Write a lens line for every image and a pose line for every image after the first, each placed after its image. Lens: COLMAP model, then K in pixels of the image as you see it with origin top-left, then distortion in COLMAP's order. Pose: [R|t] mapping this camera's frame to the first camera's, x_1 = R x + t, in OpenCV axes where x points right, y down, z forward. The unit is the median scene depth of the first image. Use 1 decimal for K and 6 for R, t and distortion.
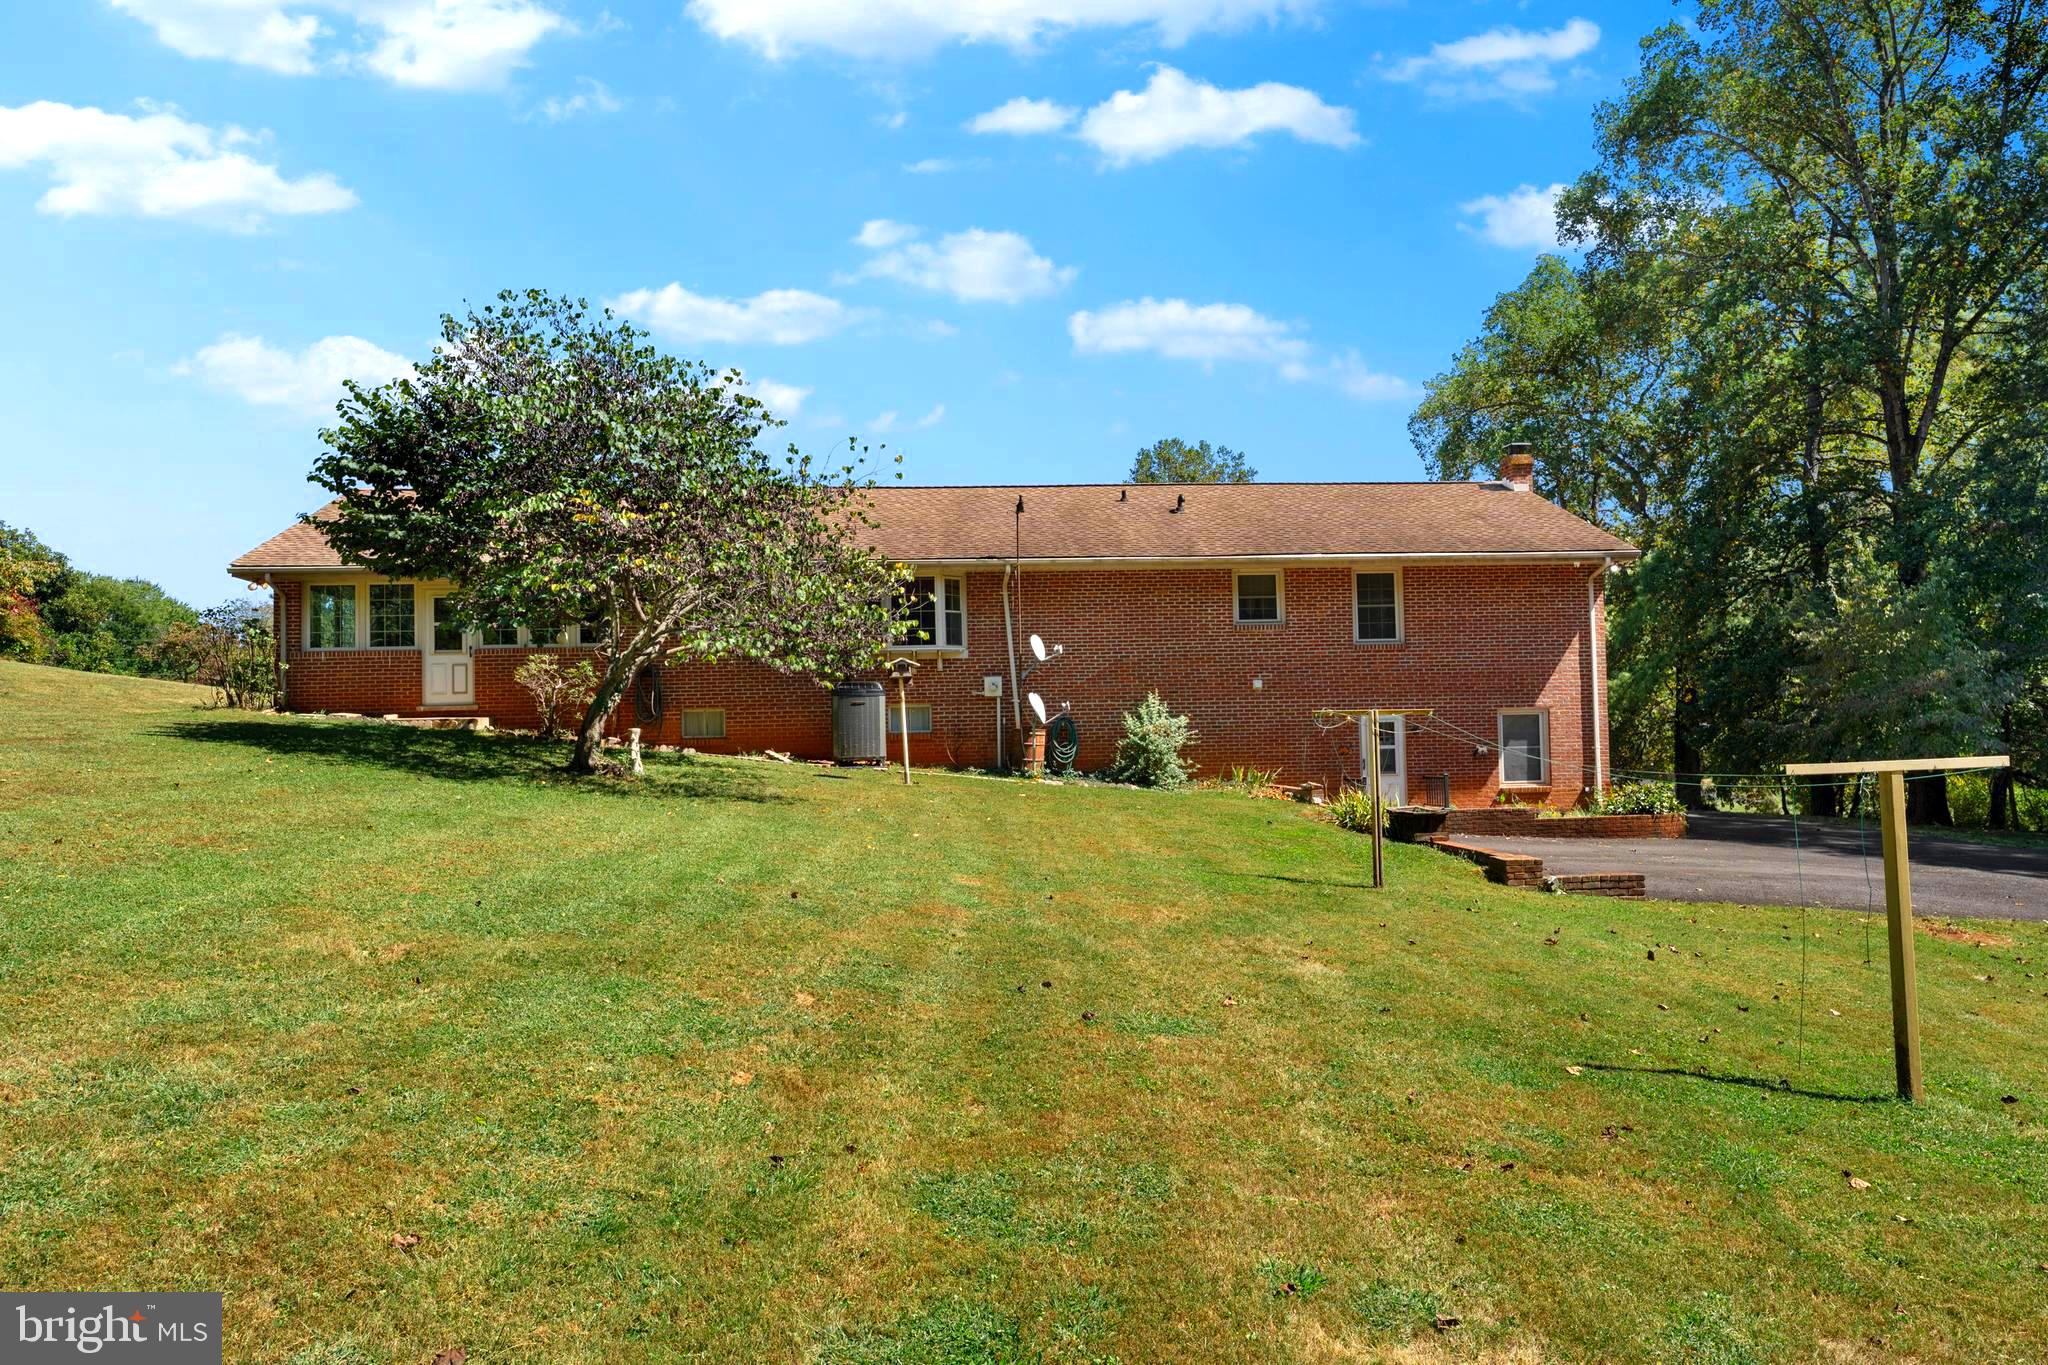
lens RADIAL K [[1365.7, 0, 964.9], [0, 1365.7, 678.6], [0, 0, 1]] dist [0.004517, 0.000704]
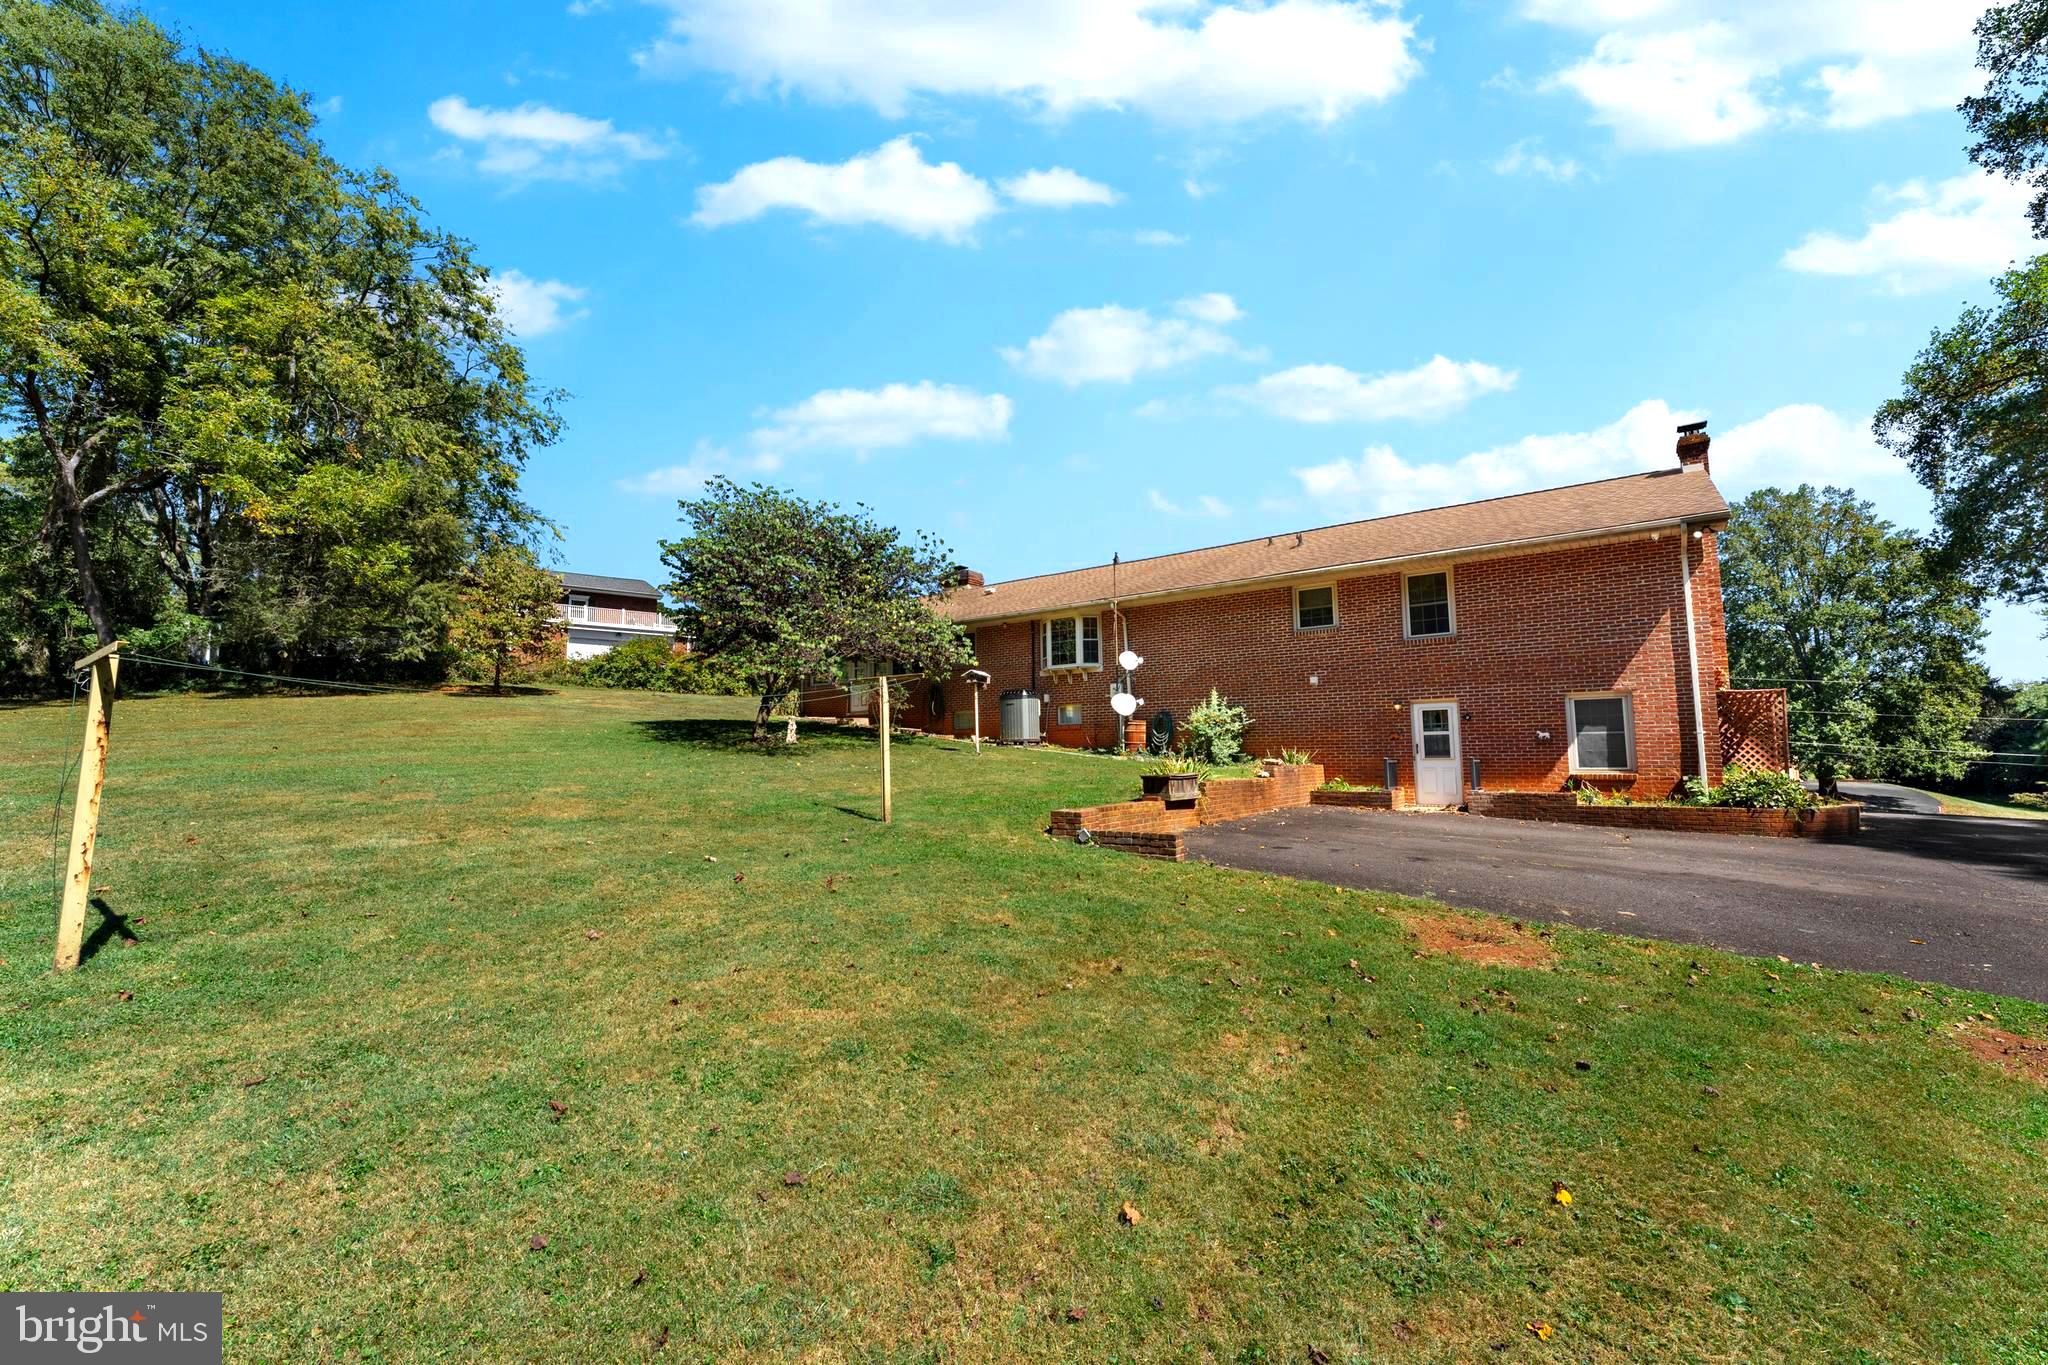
lens RADIAL K [[831.0, 0, 1020.0], [0, 831.0, 677.7], [0, 0, 1]] dist [0.022623, -0.005809]
pose [[0.764240, -0.049672, -0.643016, 0.481712], [0.017546, 0.998262, -0.056261, 0.037844], [0.644693, 0.031714, 0.763783, 0.282414]]
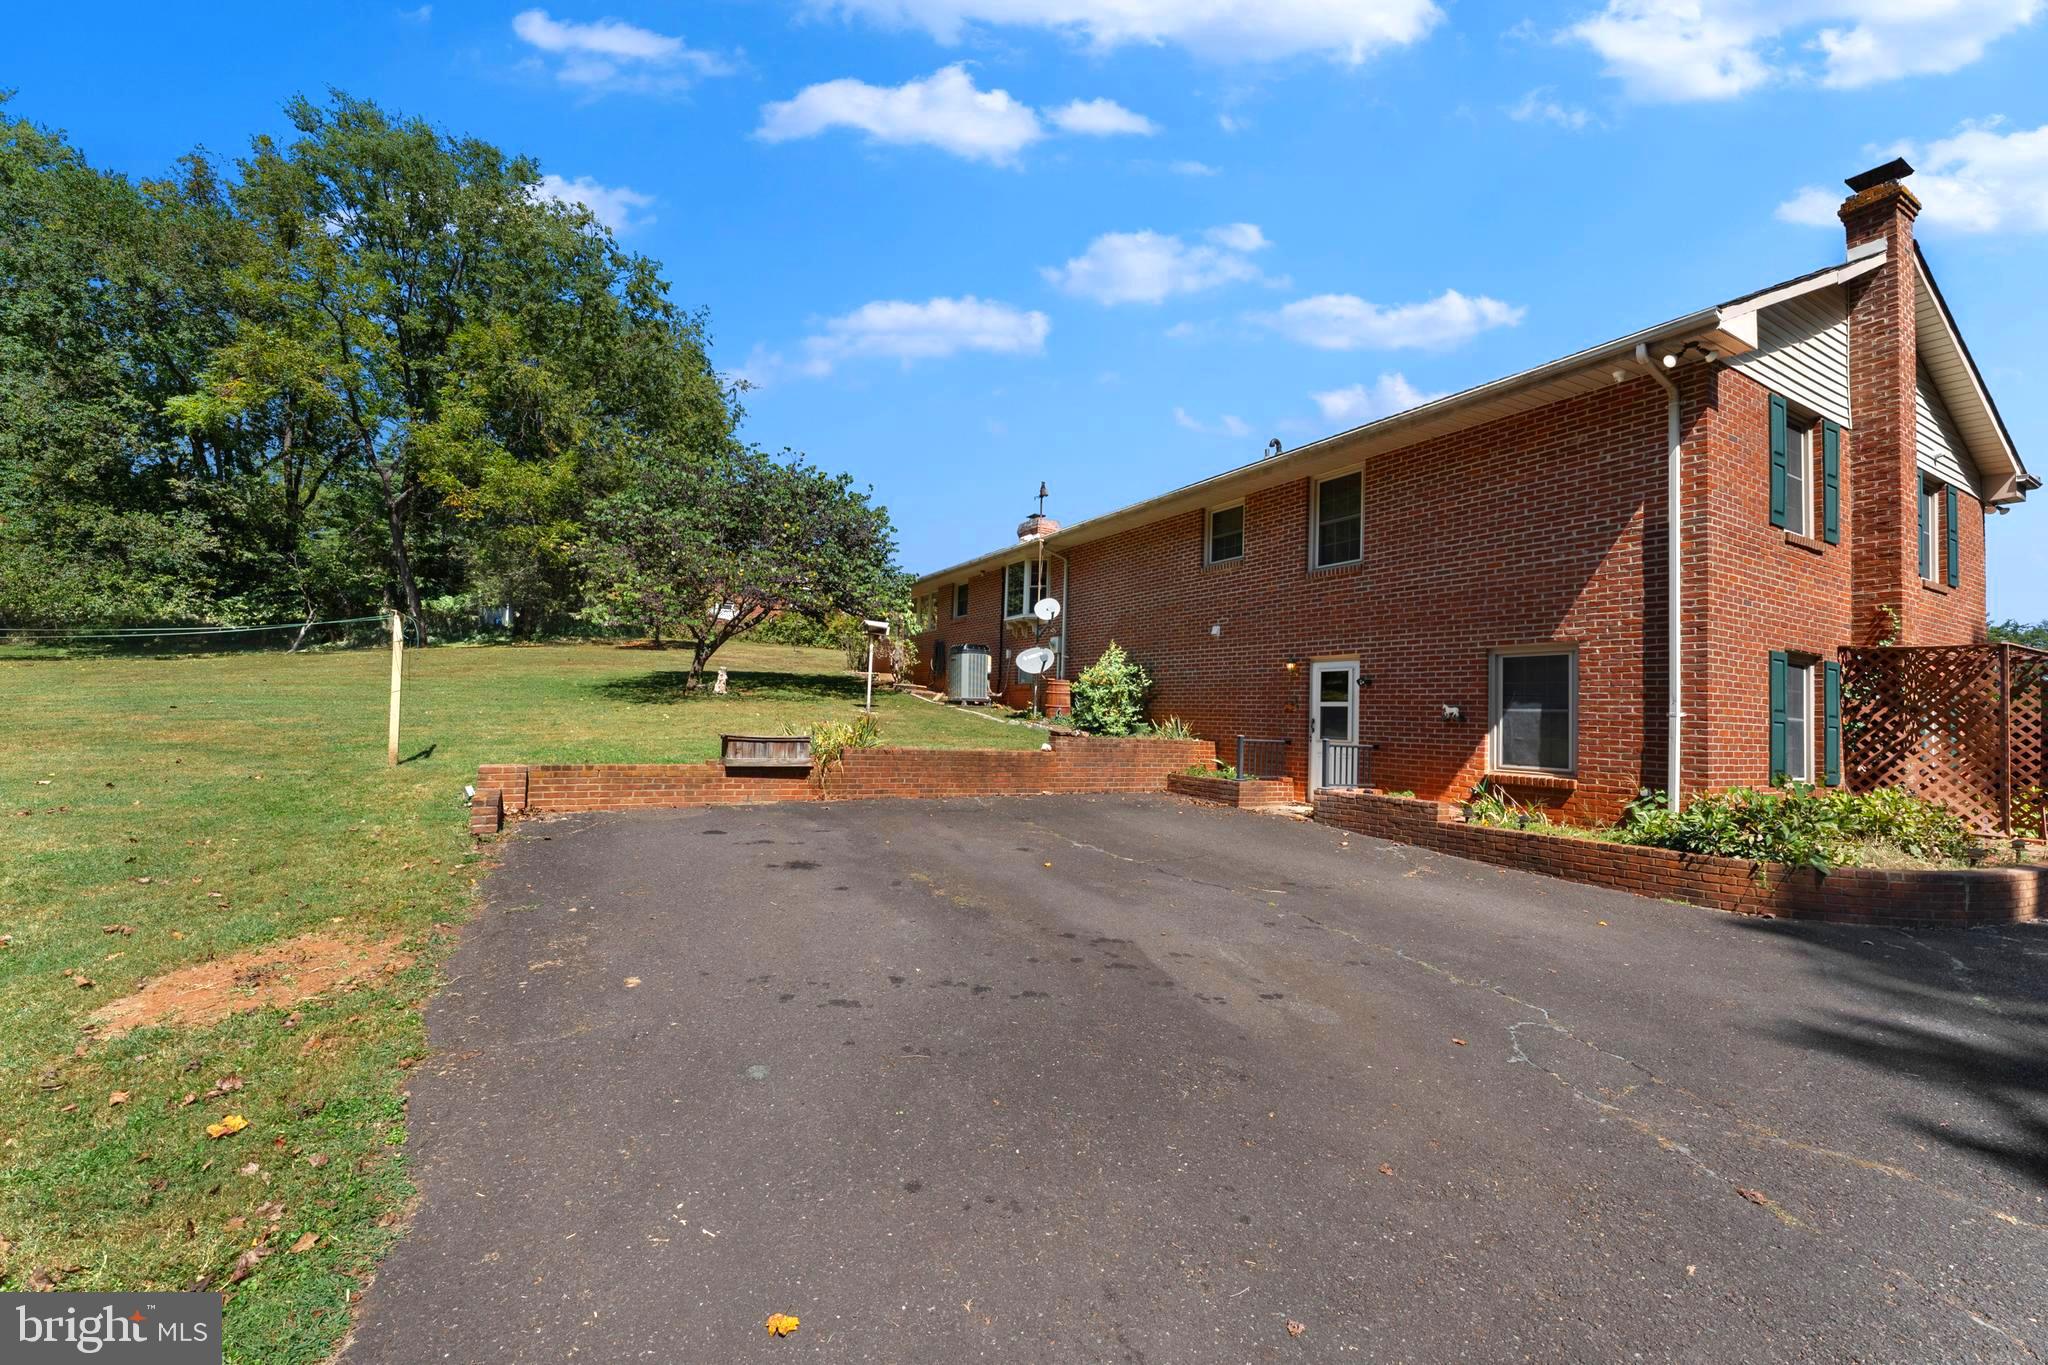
lens RADIAL K [[831.0, 0, 1020.0], [0, 831.0, 677.7], [0, 0, 1]] dist [0.022623, -0.005809]
pose [[0.441330, -0.008709, -0.897303, 0.643618], [-0.013892, 0.999767, -0.016536, 0.045470], [0.897237, 0.019763, 0.441106, 0.641041]]
